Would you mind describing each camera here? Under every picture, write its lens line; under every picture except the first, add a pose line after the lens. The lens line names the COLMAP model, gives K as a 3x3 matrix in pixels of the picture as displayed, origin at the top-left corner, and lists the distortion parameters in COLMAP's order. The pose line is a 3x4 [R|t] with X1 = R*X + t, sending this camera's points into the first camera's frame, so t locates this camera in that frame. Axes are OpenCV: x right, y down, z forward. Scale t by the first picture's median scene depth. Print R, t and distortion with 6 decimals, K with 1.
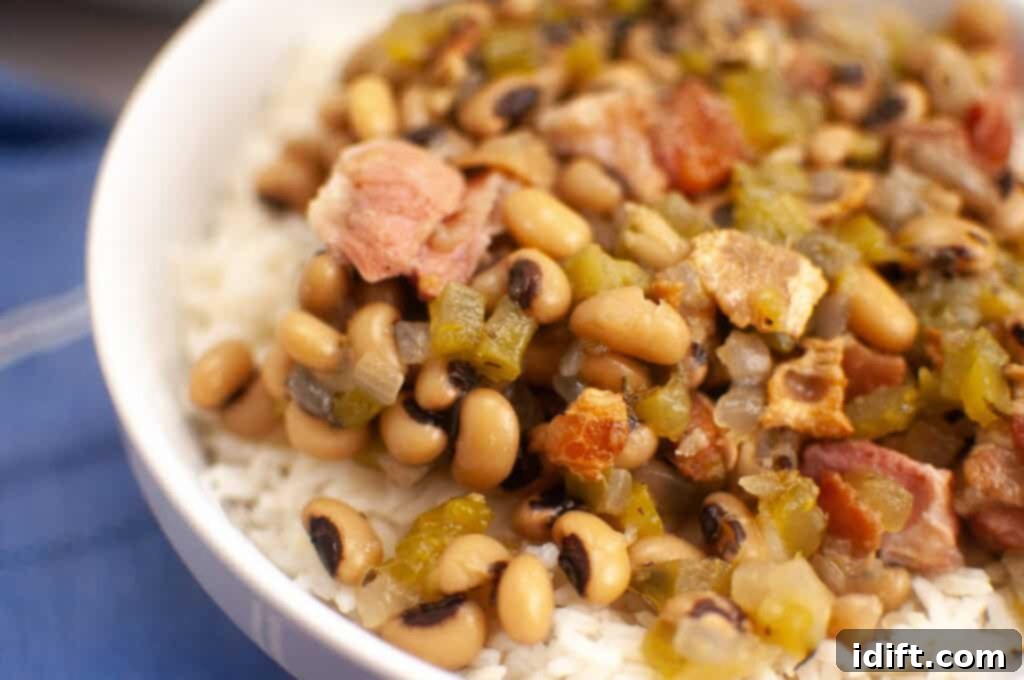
lens RADIAL K [[1698.4, 0, 534.3], [0, 1698.4, 319.9], [0, 0, 1]] dist [-0.262374, 0.307220]
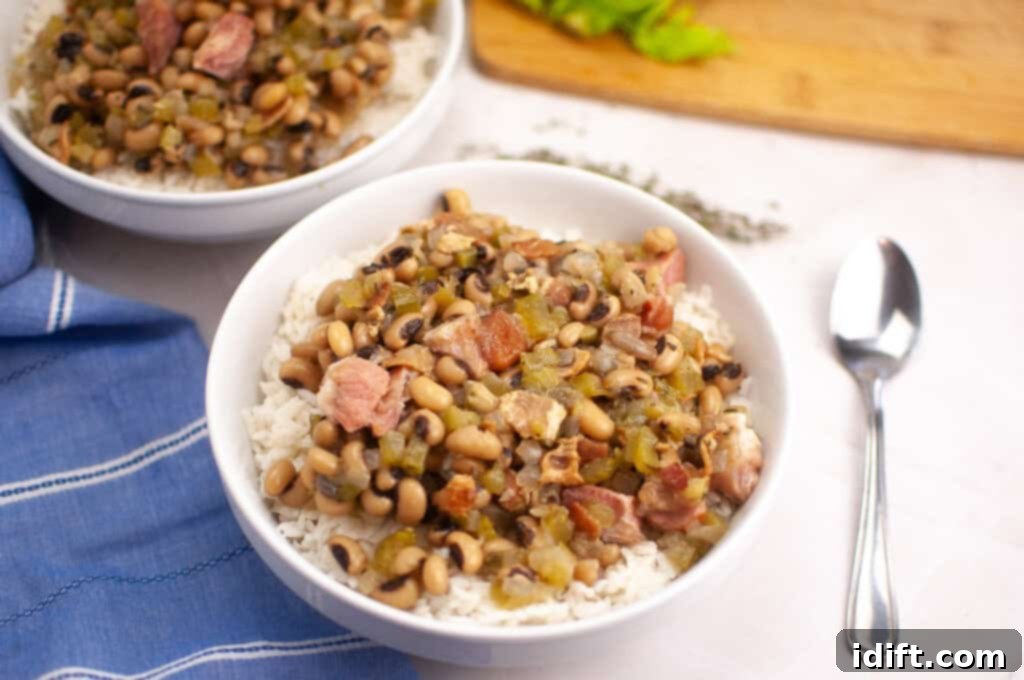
lens RADIAL K [[1632.6, 0, 512.0], [0, 1632.6, 340.0], [0, 0, 1]] dist [-0.225378, 0.163636]
pose [[0.995665, -0.088063, 0.029934, 0.053548], [0.086830, 0.995410, 0.040241, -0.199147], [-0.033340, -0.037468, 0.998742, -1.023807]]
